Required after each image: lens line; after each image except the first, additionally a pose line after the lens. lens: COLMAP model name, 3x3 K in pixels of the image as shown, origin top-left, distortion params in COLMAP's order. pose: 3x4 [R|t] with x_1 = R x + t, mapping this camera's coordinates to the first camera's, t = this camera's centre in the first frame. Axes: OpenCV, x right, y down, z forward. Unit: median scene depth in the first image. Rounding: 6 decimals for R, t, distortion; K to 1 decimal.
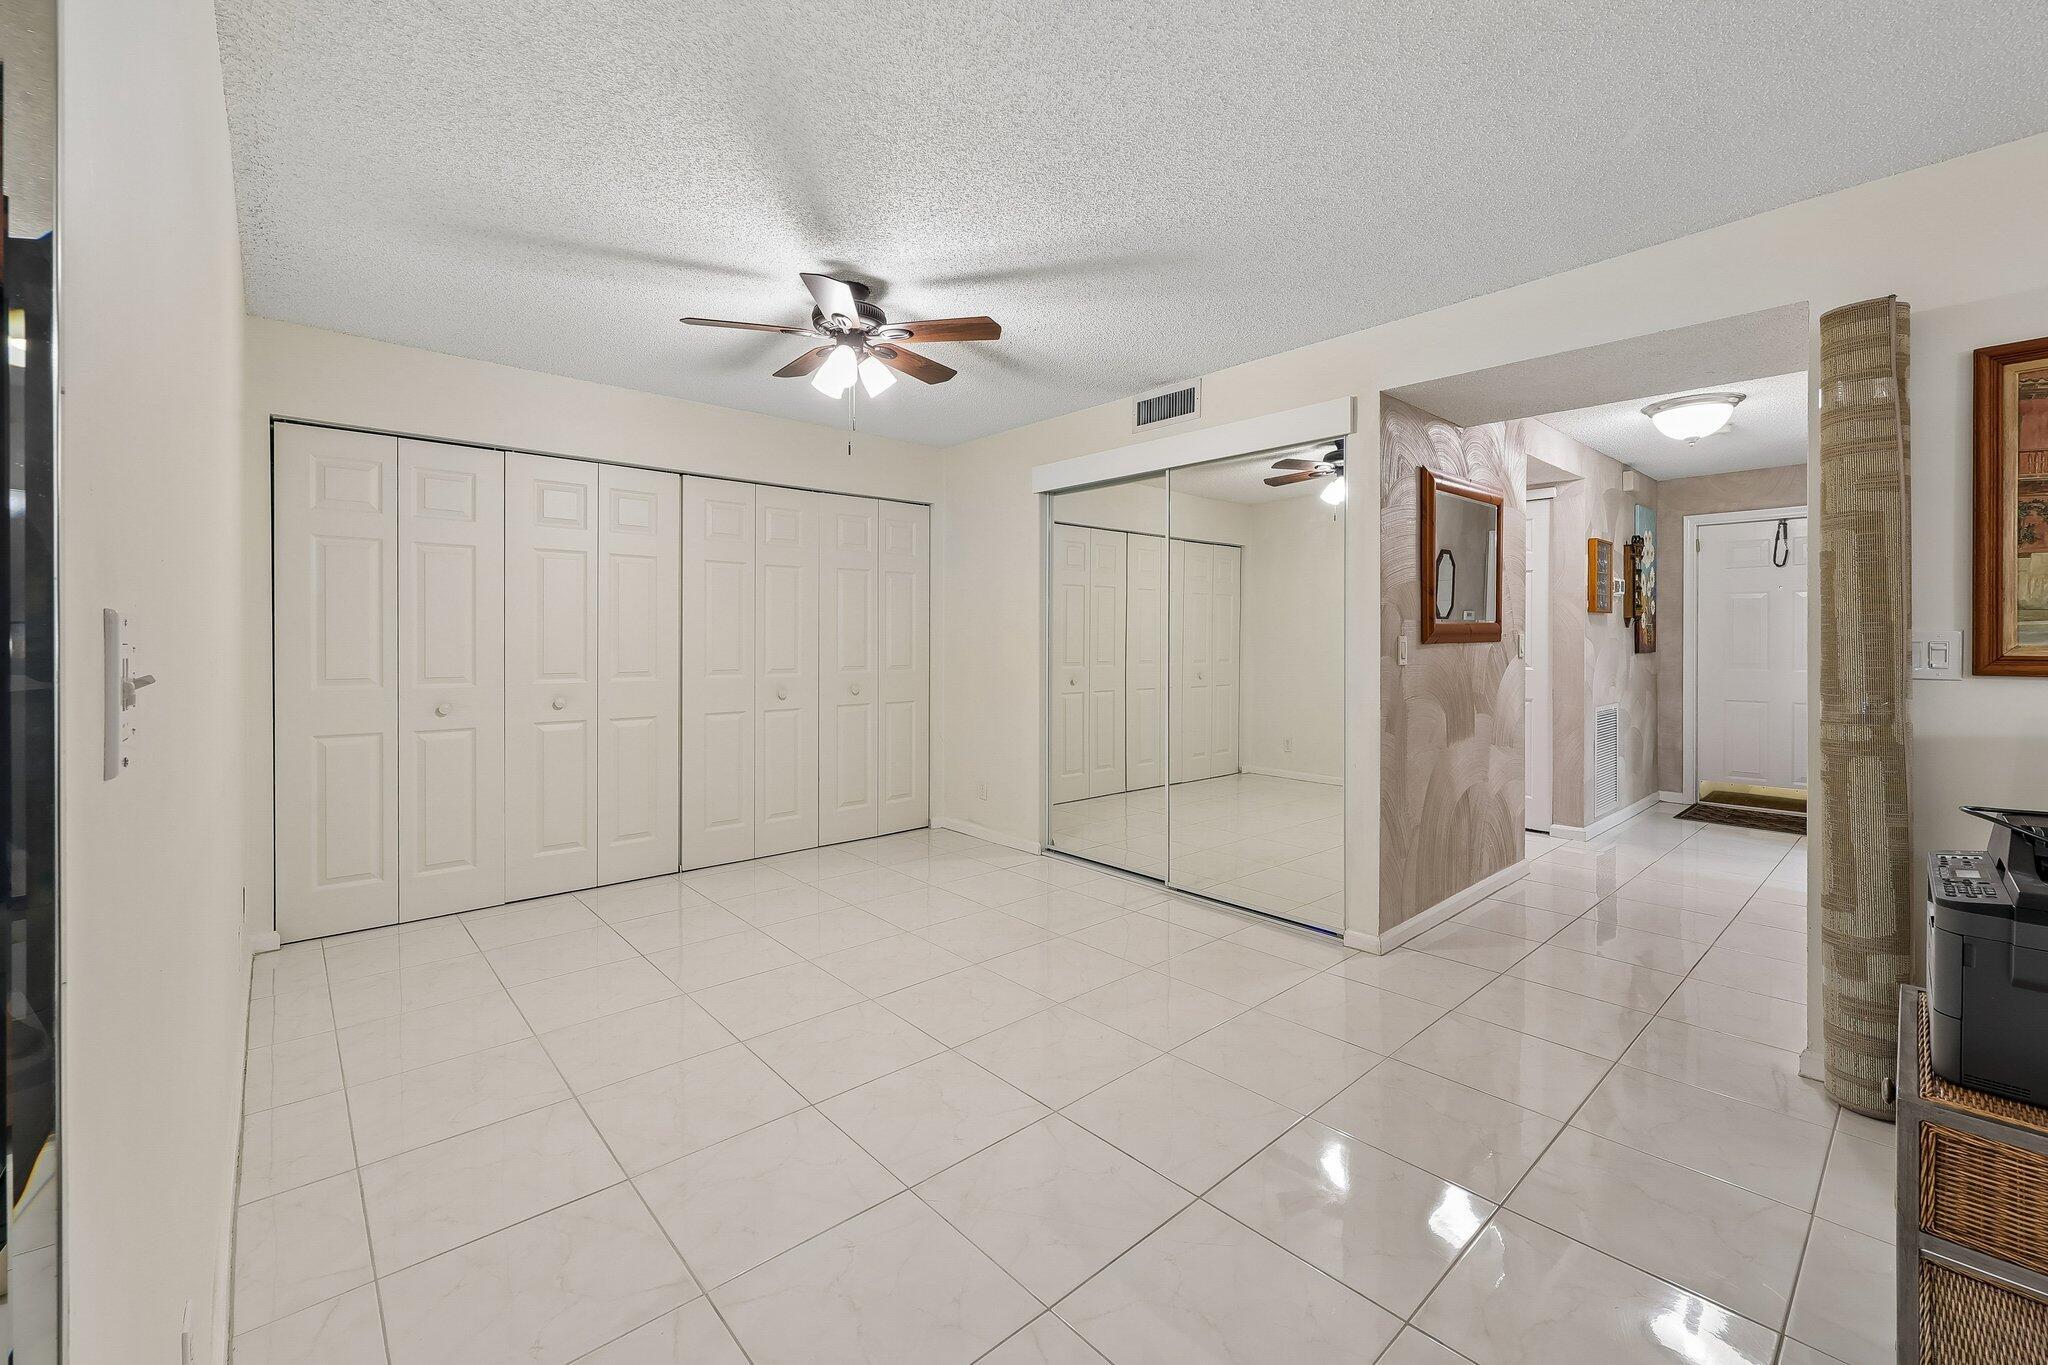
lens RADIAL K [[834.5, 0, 1029.4], [0, 834.5, 649.6], [0, 0, 1]] dist [0.001020, 0.000124]
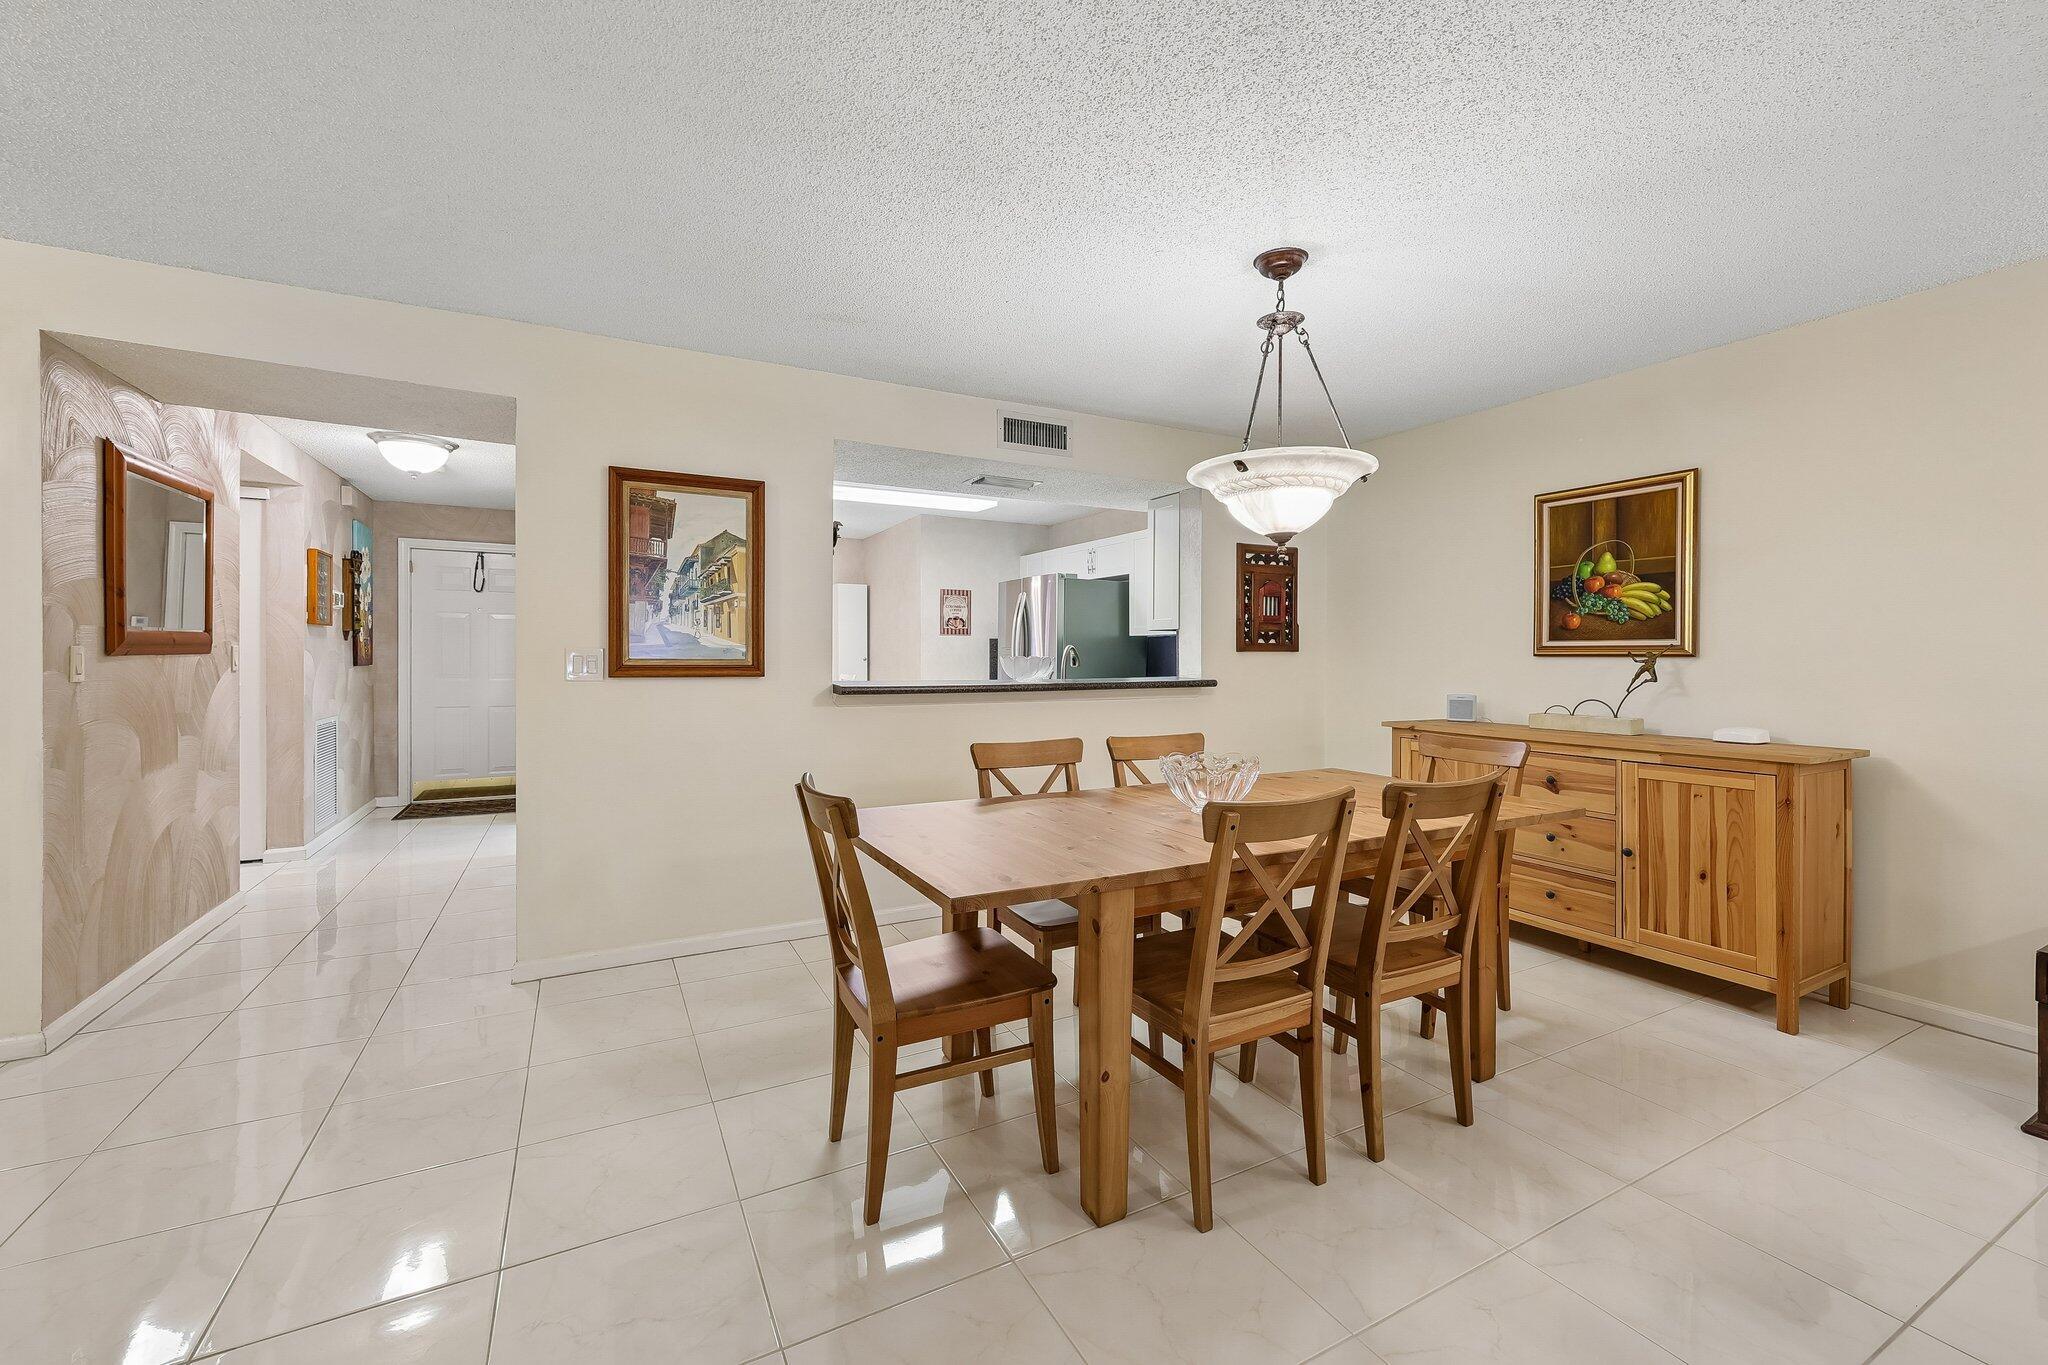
lens RADIAL K [[834.5, 0, 1029.4], [0, 834.5, 649.6], [0, 0, 1]] dist [0.001020, 0.000124]
pose [[0.240319, 0.010650, 0.970636, -0.082893], [0.005005, 0.999913, -0.012210, 0.001310], [-0.970681, 0.007793, 0.240245, -0.057315]]
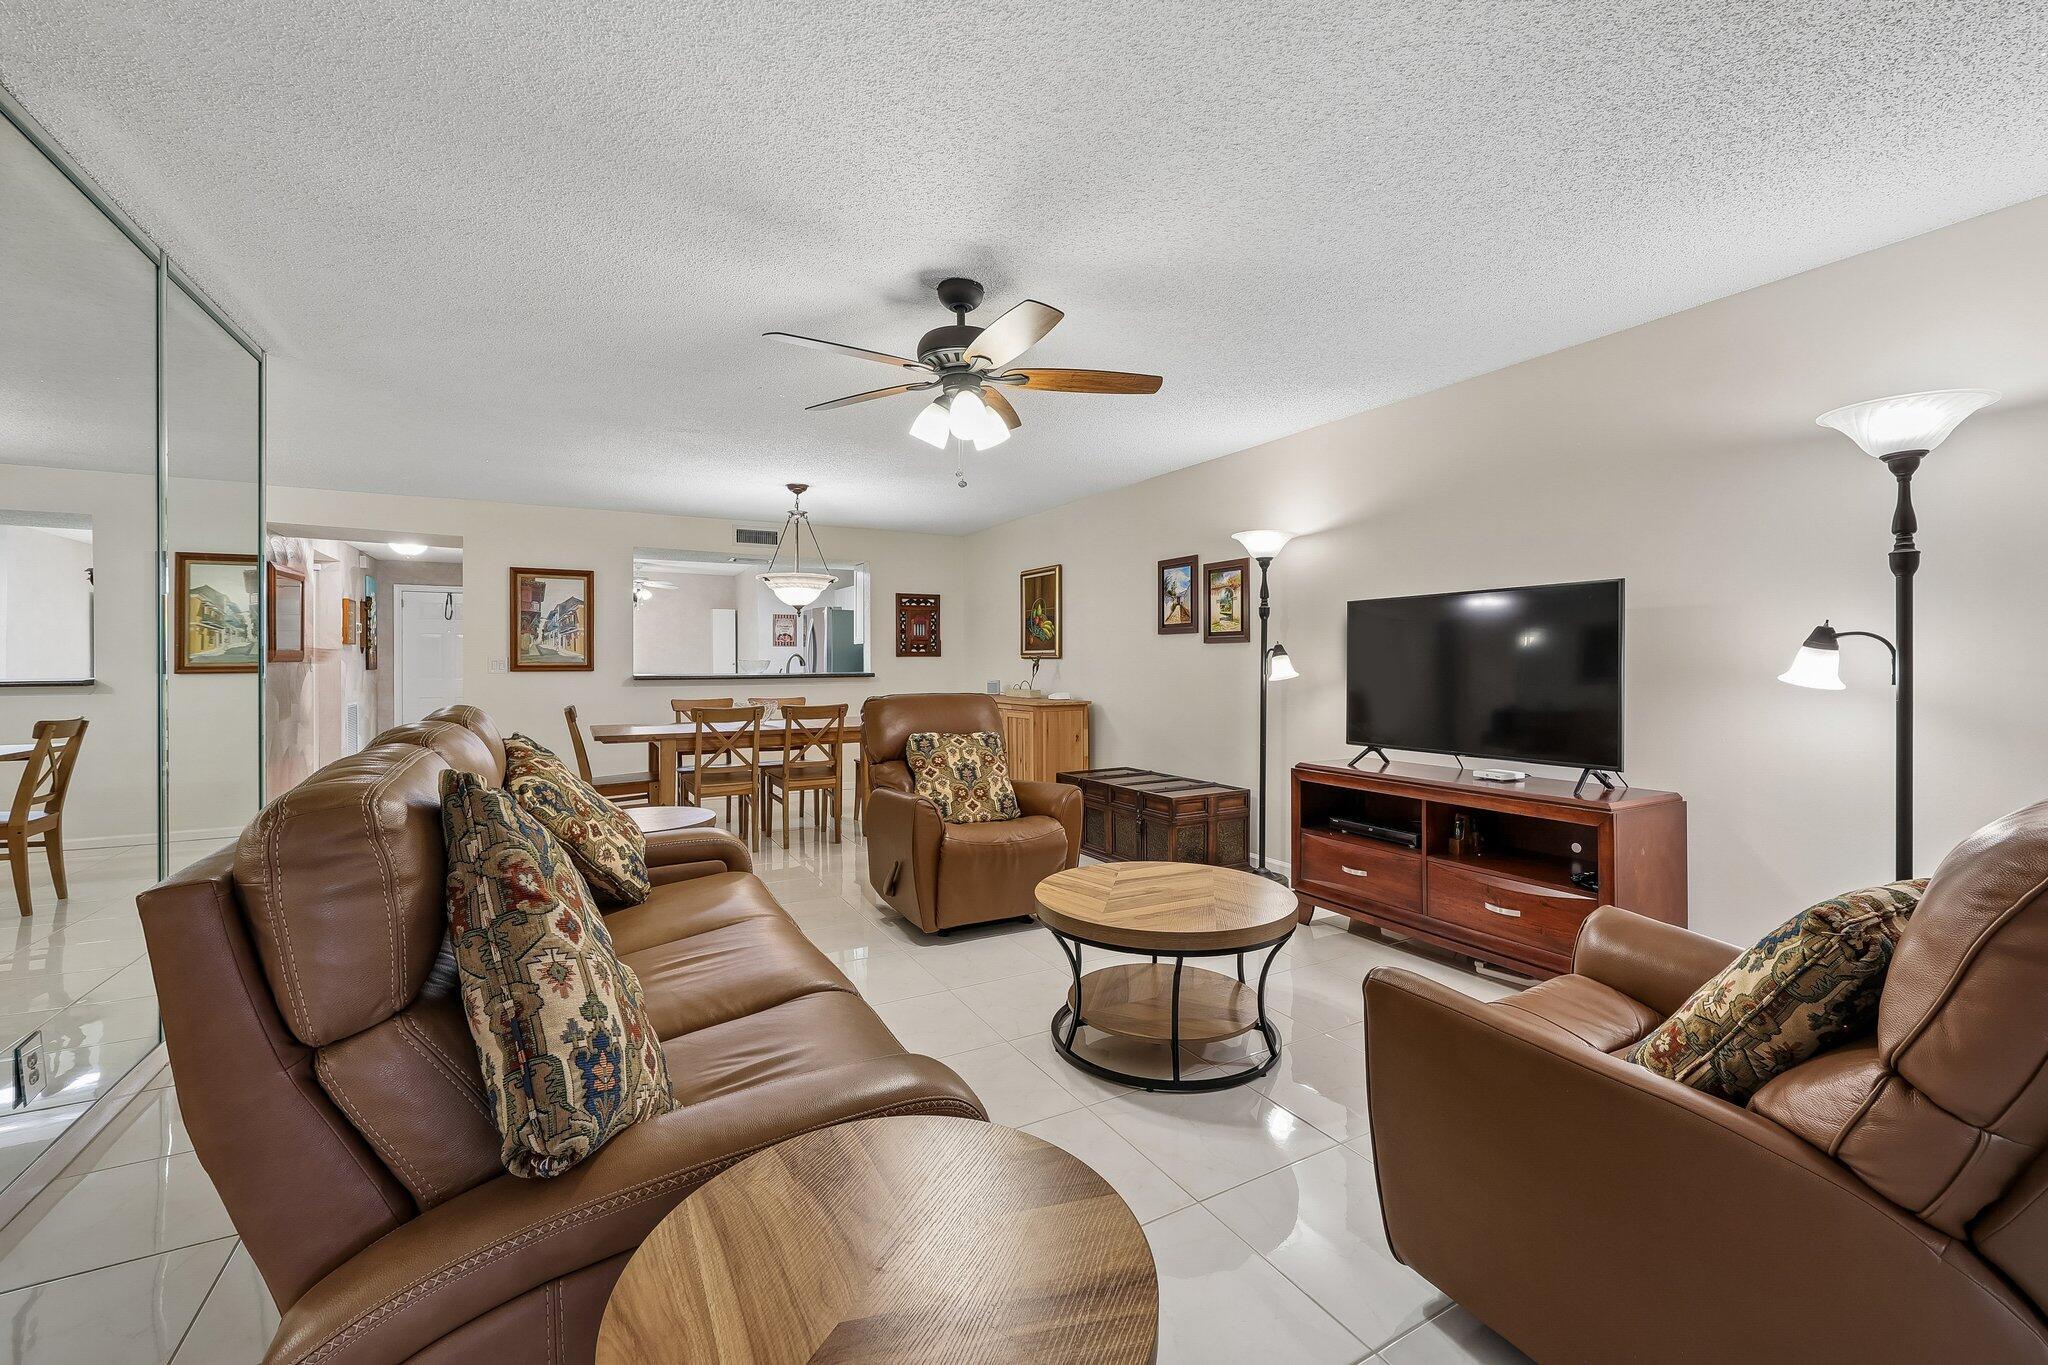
lens RADIAL K [[834.5, 0, 1029.4], [0, 834.5, 649.6], [0, 0, 1]] dist [0.001020, 0.000124]
pose [[0.221971, 0.015679, 0.974927, -0.705393], [0.011416, 0.999760, -0.018677, 0.013812], [-0.974986, 0.015275, 0.221739, -0.756893]]
